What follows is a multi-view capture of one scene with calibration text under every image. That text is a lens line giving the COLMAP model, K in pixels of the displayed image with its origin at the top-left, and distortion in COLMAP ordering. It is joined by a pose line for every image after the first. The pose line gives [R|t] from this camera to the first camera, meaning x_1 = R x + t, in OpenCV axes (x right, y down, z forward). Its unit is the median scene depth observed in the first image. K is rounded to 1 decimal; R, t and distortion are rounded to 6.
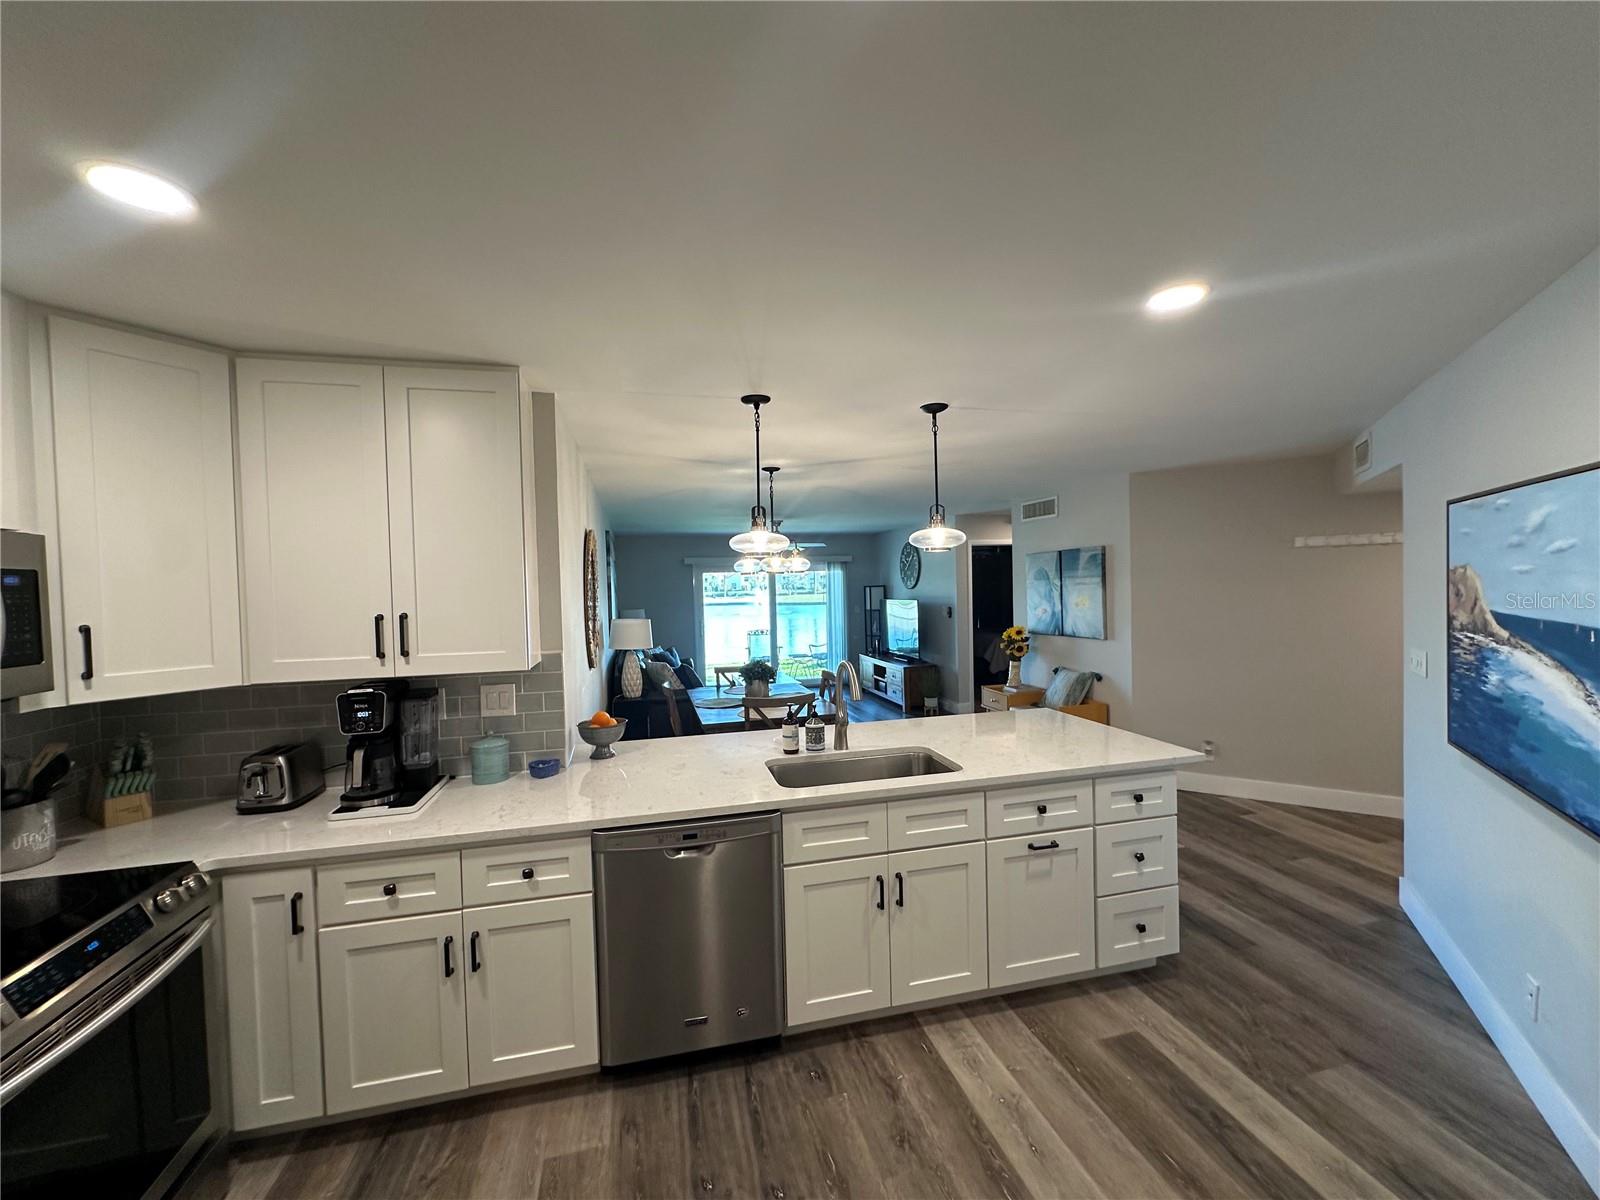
lens RADIAL K [[637.6, 0, 801.9], [0, 637.6, 602.1], [0, 0, 1]] dist [-0.004036, 0.000903]
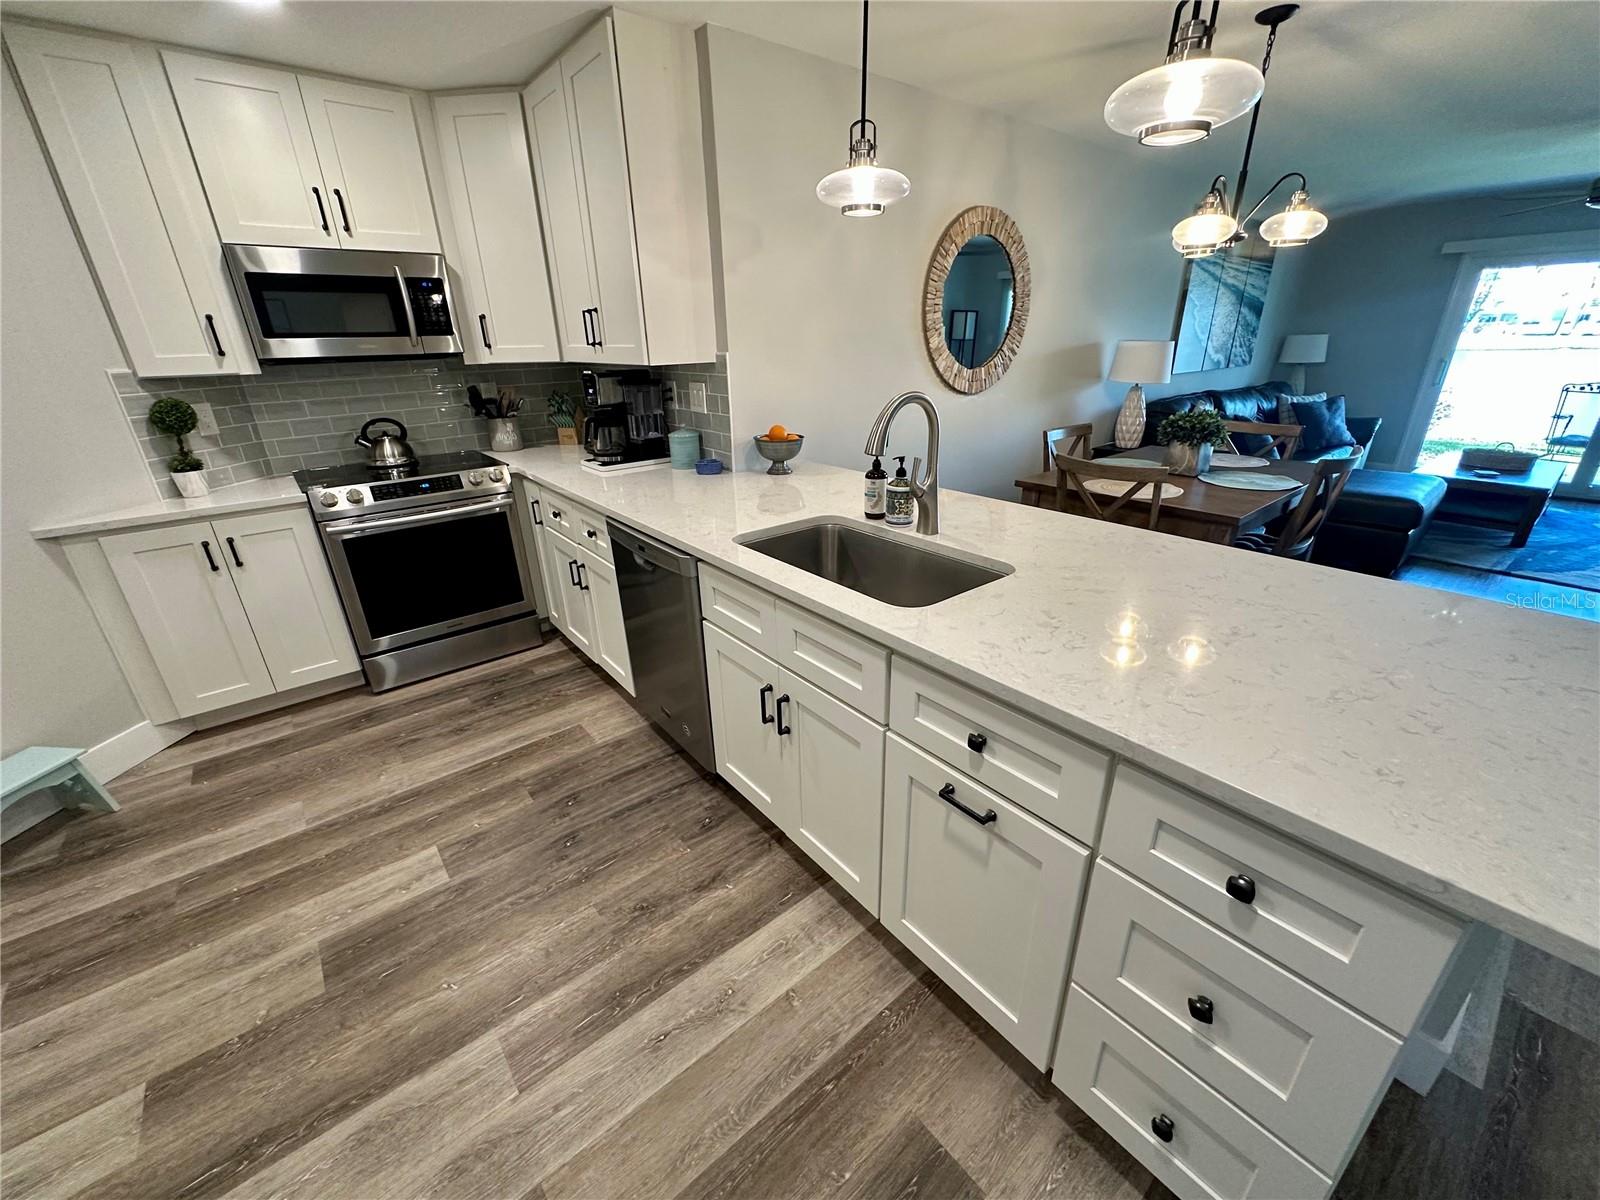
lens RADIAL K [[637.6, 0, 801.7], [0, 637.6, 602.0], [0, 0, 1]] dist [-0.004036, 0.000903]
pose [[0.426297, 0.364690, -0.827812, 0.754522], [-0.013377, 0.917572, 0.397345, 0.044775], [0.904485, -0.158314, 0.396036, 0.787416]]
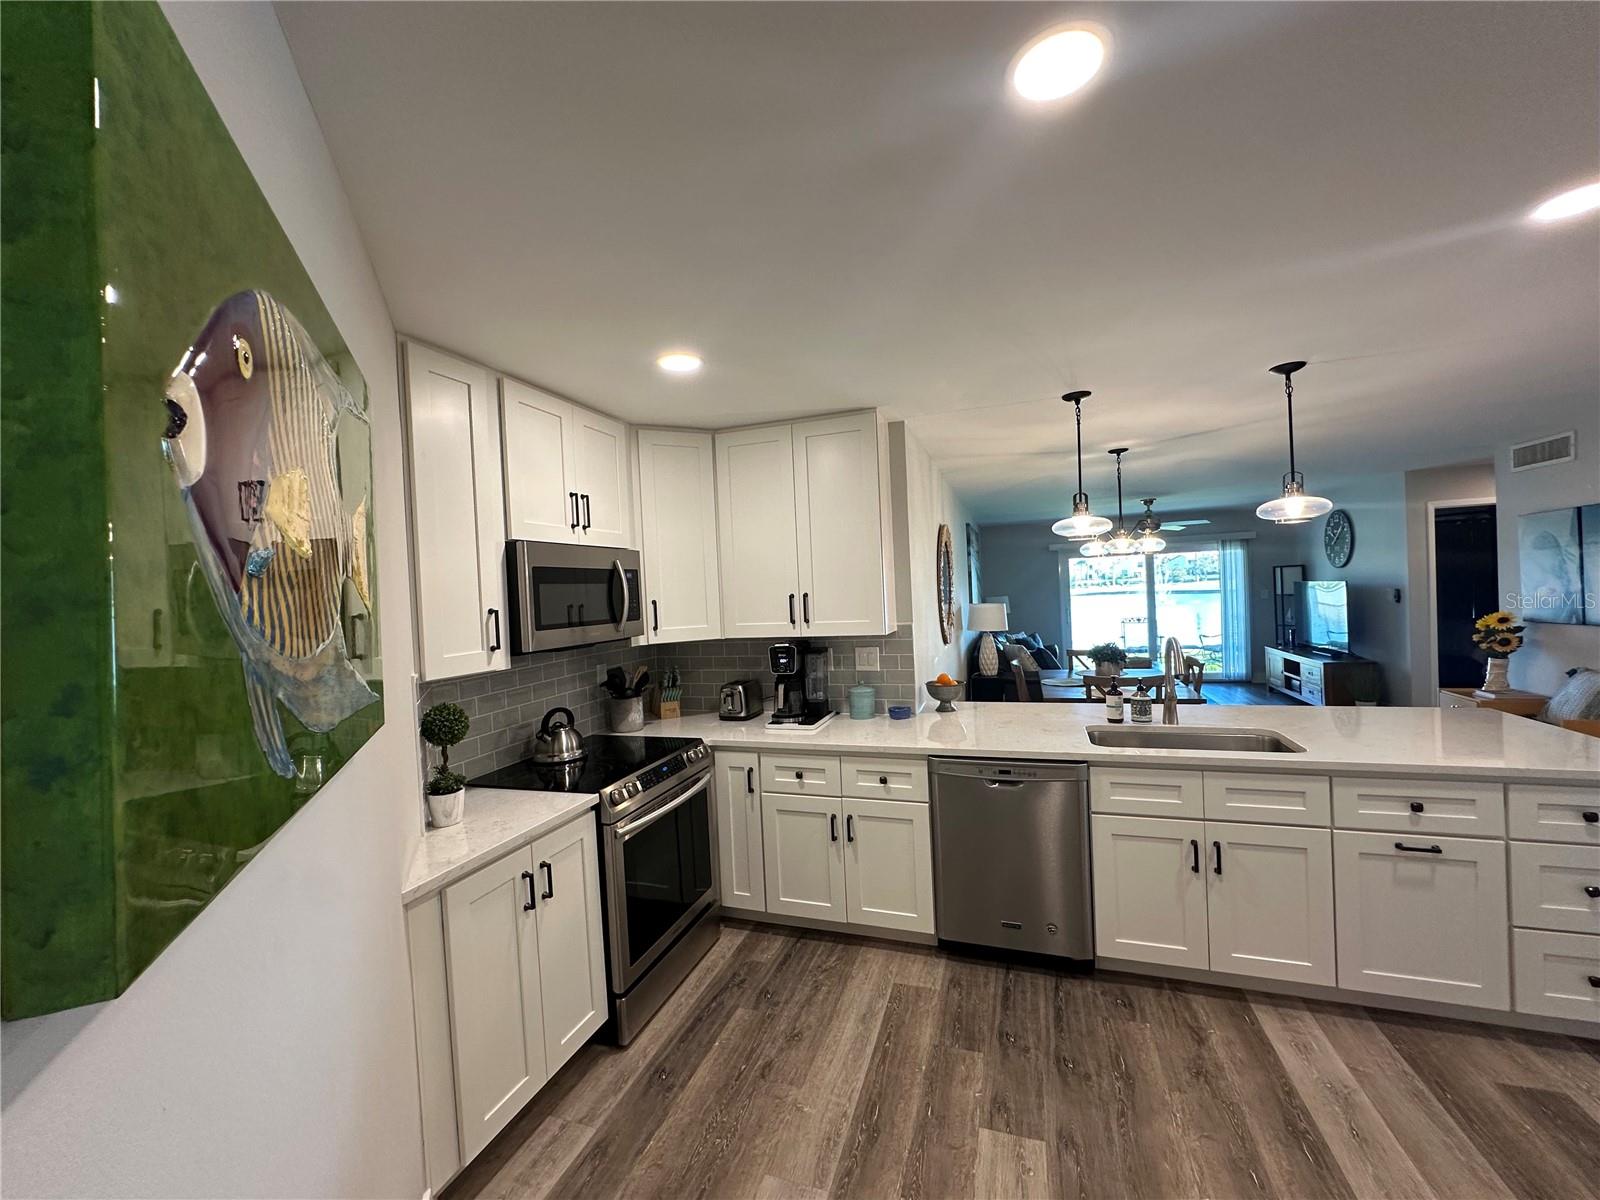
lens RADIAL K [[637.6, 0, 801.7], [0, 637.6, 602.1], [0, 0, 1]] dist [-0.004036, 0.000903]
pose [[0.837715, -0.004534, -0.546089, 0.160948], [0.012354, 0.999867, 0.010649, 0.023080], [0.545968, -0.015667, 0.837660, -0.223341]]
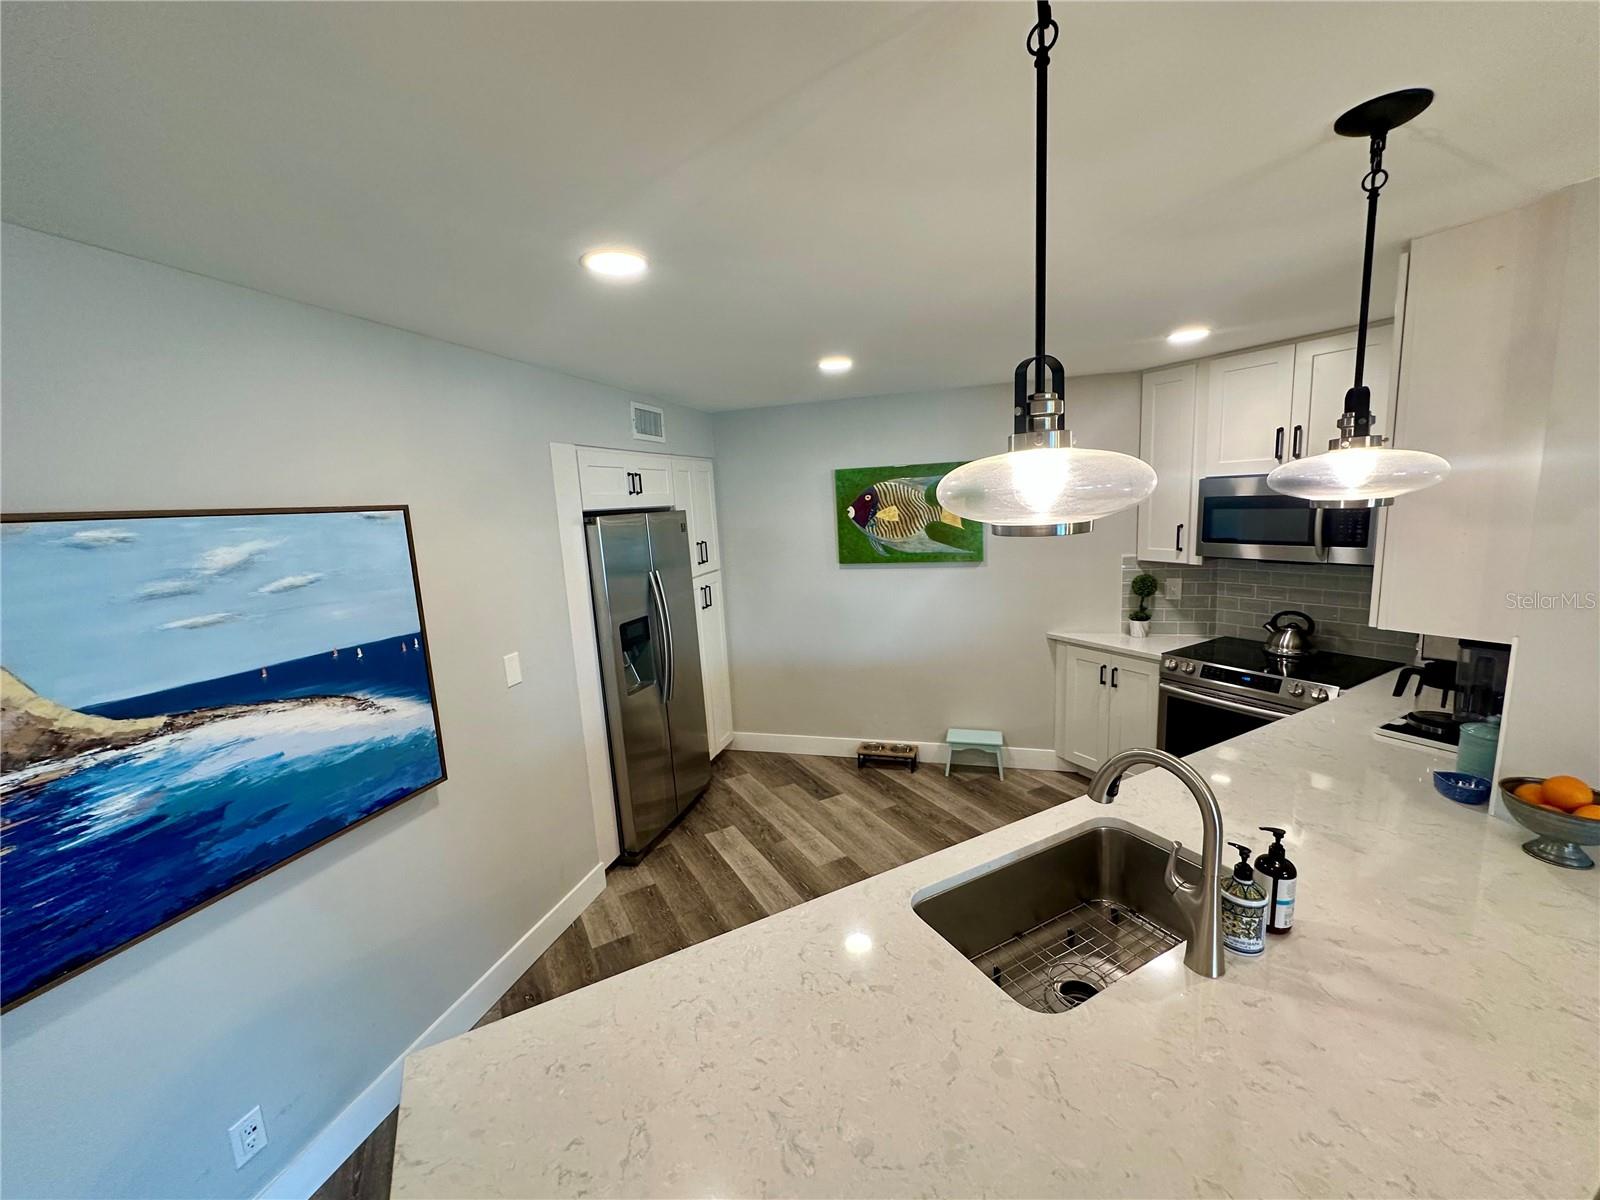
lens RADIAL K [[637.6, 0, 801.0], [0, 637.6, 601.6], [0, 0, 1]] dist [-0.004036, 0.000903]
pose [[-0.964966, 0.118349, -0.234165, 0.517996], [0.073037, 0.978377, 0.193504, -0.152924], [0.252003, 0.169622, -0.952745, 1.691422]]
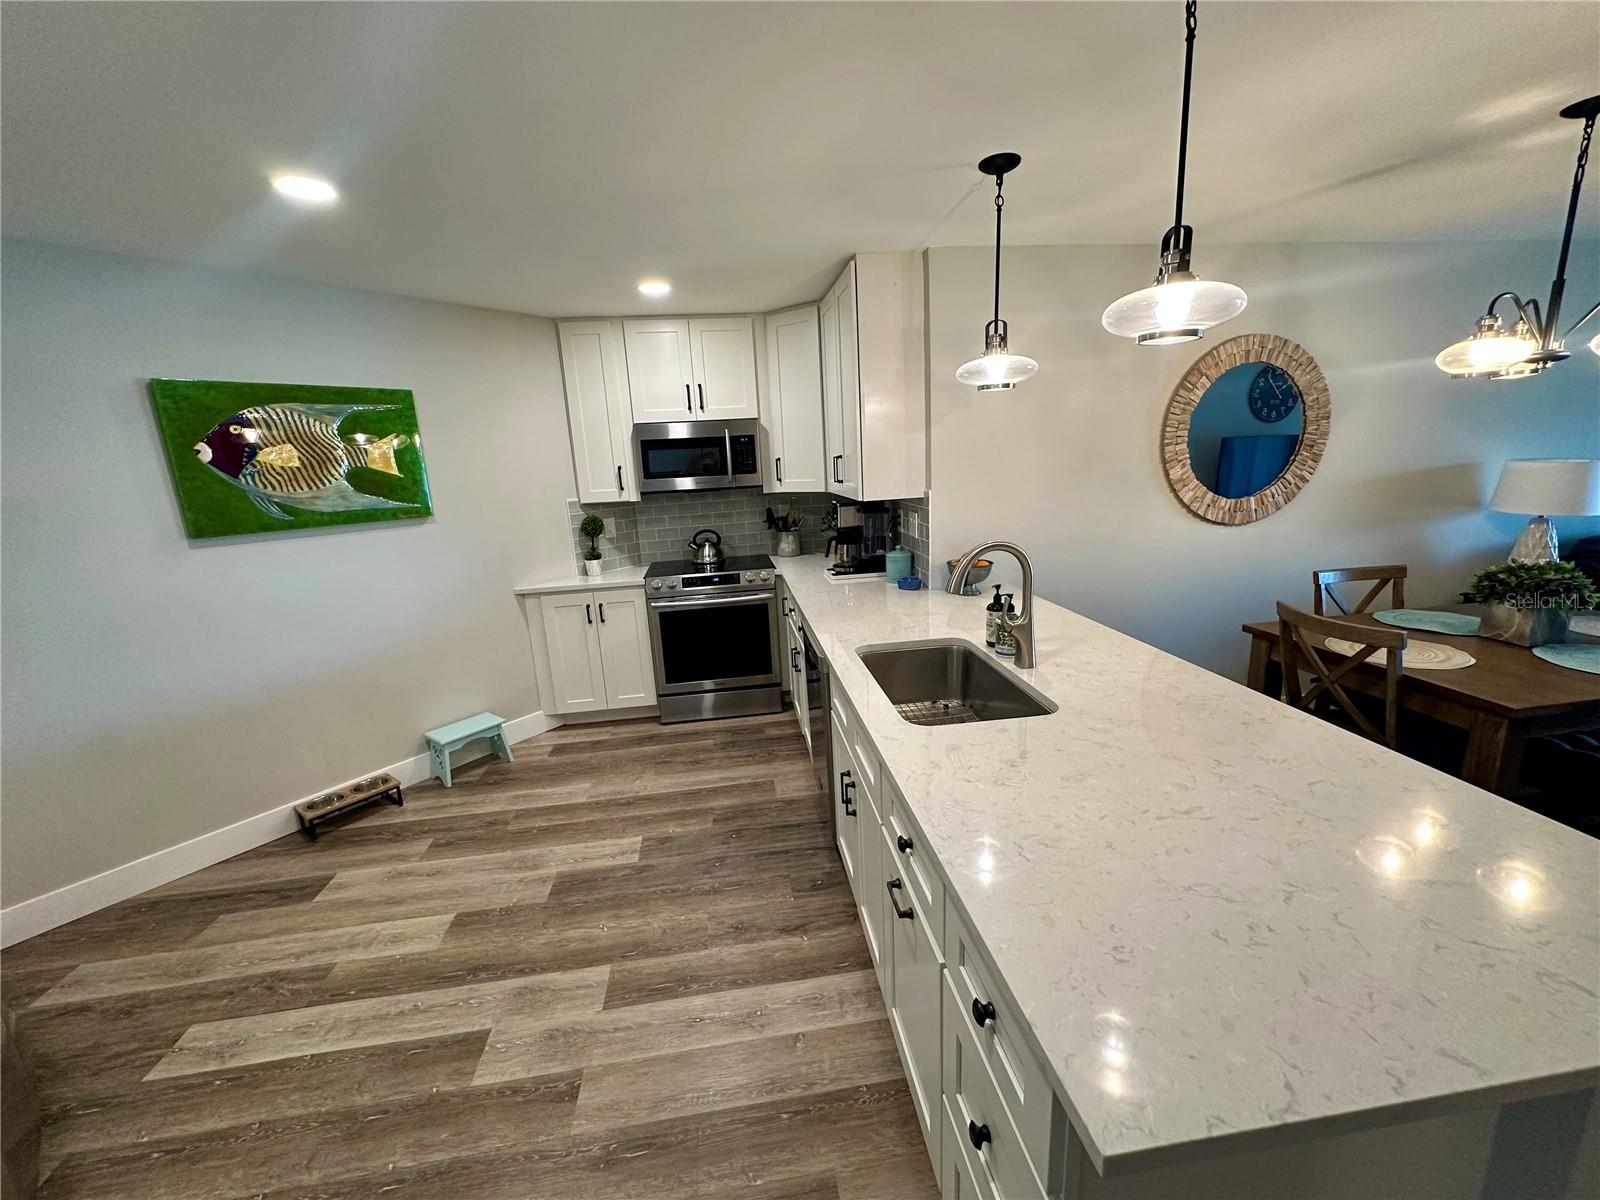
lens RADIAL K [[637.6, 0, 801.1], [0, 637.6, 601.7], [0, 0, 1]] dist [-0.004036, 0.000903]
pose [[-0.108830, 0.254776, -0.960856, 0.974951], [0.027849, 0.967000, 0.253251, -0.032654], [0.993670, 0.000802, -0.112334, 1.081175]]
